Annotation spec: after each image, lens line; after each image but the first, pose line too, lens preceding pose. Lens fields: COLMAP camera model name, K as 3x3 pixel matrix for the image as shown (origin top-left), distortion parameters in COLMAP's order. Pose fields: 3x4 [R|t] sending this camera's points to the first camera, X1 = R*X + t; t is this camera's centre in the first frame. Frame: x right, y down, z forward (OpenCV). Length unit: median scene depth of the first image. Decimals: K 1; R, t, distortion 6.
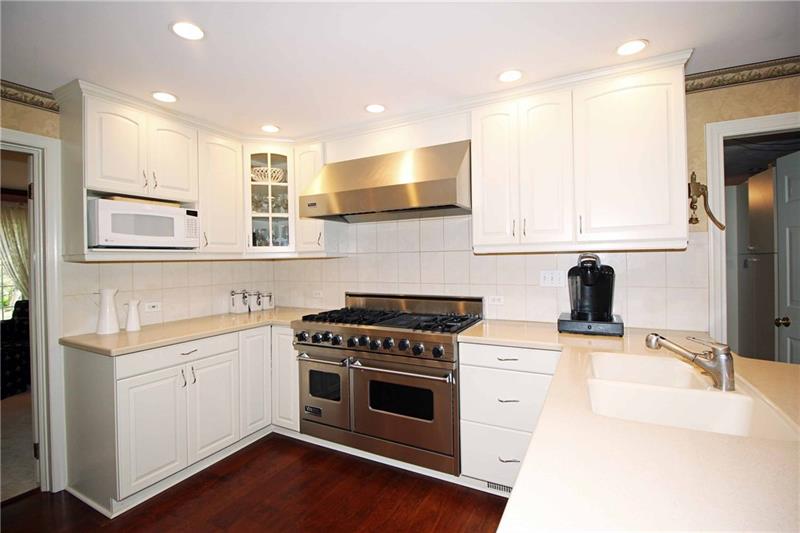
lens RADIAL K [[368.6, 0, 400.0], [0, 368.6, 266.5], [0, 0, 1]] dist [-0.023165, -0.000603]
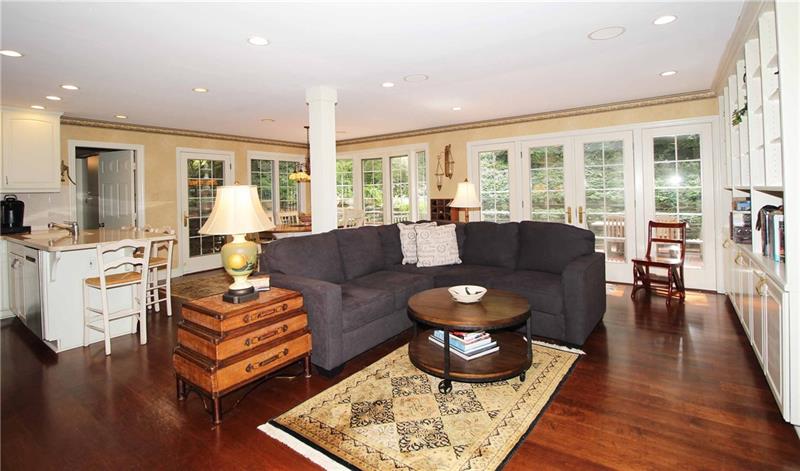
lens RADIAL K [[386.4, 0, 400.5], [0, 386.4, 180.9], [0, 0, 1]] dist [-0.000596, -0.015159]
pose [[0.135053, 0.043567, 0.989880, -1.307031], [0.040915, 0.997936, -0.049504, 0.085014], [-0.989993, 0.047186, 0.132992, -1.449002]]
